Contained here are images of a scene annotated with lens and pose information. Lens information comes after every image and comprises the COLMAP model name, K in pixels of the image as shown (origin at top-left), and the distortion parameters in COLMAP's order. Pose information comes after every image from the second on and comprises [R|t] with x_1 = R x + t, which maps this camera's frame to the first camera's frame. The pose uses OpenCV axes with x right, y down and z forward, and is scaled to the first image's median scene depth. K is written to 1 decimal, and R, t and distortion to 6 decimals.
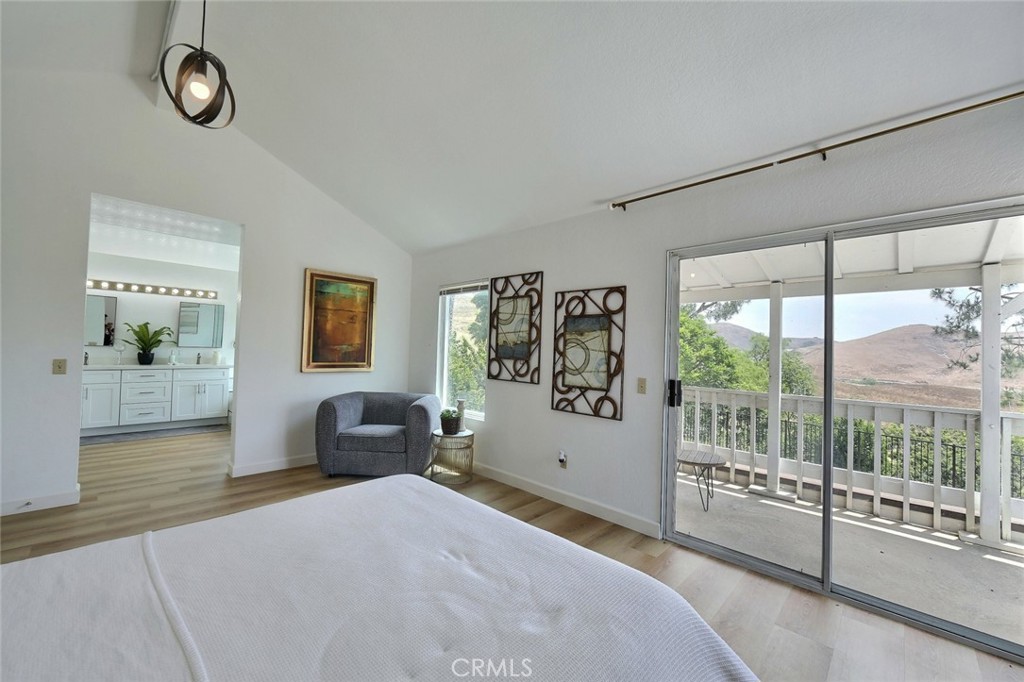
lens RADIAL K [[404.0, 0, 513.7], [0, 404.0, 338.9], [0, 0, 1]] dist [-0.019845, -0.000049]
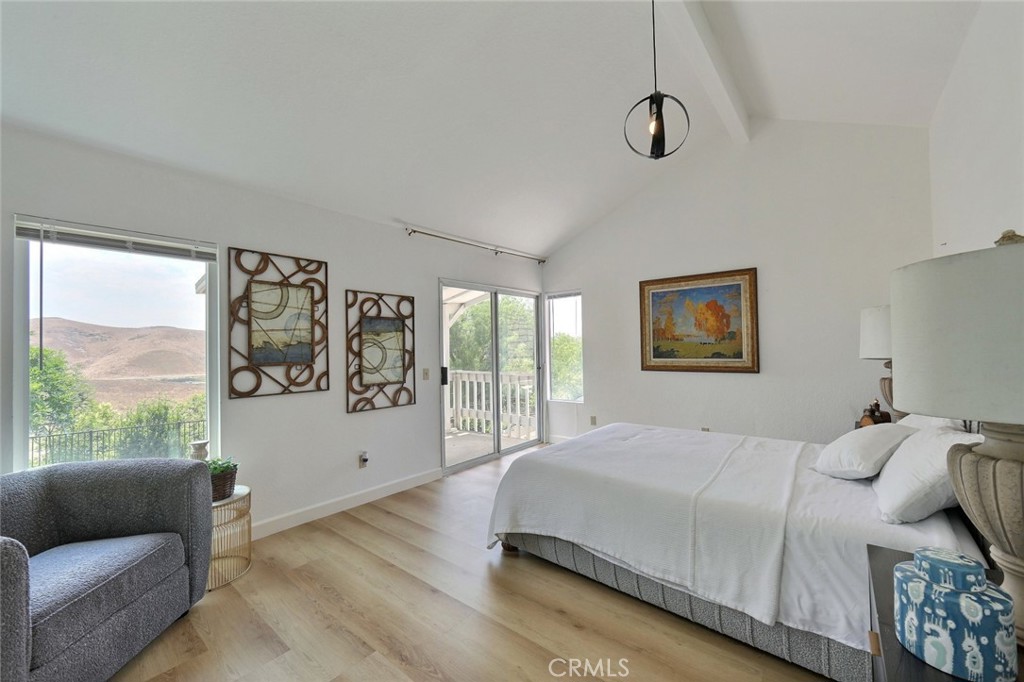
lens RADIAL K [[404.0, 0, 513.7], [0, 404.0, 338.9], [0, 0, 1]] dist [-0.019845, -0.000049]
pose [[-0.086876, -0.002659, 0.996216, -0.905335], [-0.007033, 0.999973, 0.002056, -0.004824], [-0.996194, -0.006828, -0.086892, 0.716878]]
